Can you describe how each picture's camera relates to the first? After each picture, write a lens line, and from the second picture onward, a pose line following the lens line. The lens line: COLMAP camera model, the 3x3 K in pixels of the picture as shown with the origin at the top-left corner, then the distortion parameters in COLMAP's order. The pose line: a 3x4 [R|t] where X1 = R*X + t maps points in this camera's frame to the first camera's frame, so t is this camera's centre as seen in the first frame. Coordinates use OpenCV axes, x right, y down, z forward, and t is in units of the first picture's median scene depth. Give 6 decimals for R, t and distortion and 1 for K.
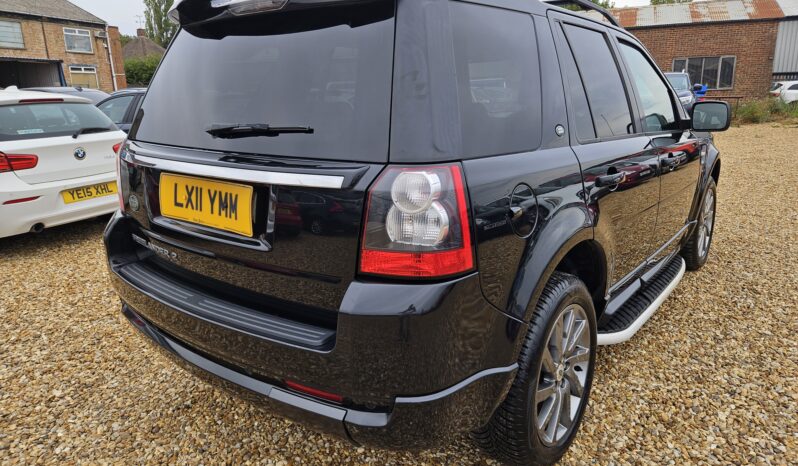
lens RADIAL K [[542.6, 0, 401.9], [0, 542.6, 233.9], [0, 0, 1]] dist [0.064756, -0.059588]
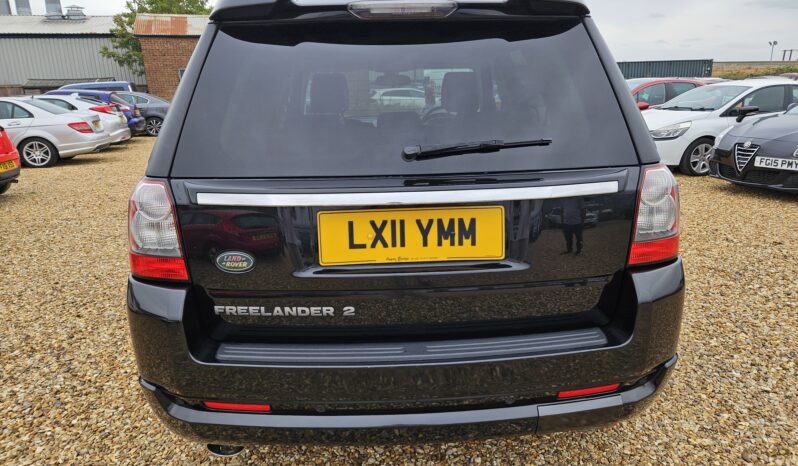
lens RADIAL K [[542.6, 0, 393.7], [0, 542.6, 231.1], [0, 0, 1]] dist [0.064756, -0.059588]
pose [[0.766399, -0.169097, 0.619709, -0.937966], [0.179275, 0.982703, 0.046434, -0.112675], [-0.616842, 0.075512, 0.783457, 0.348902]]
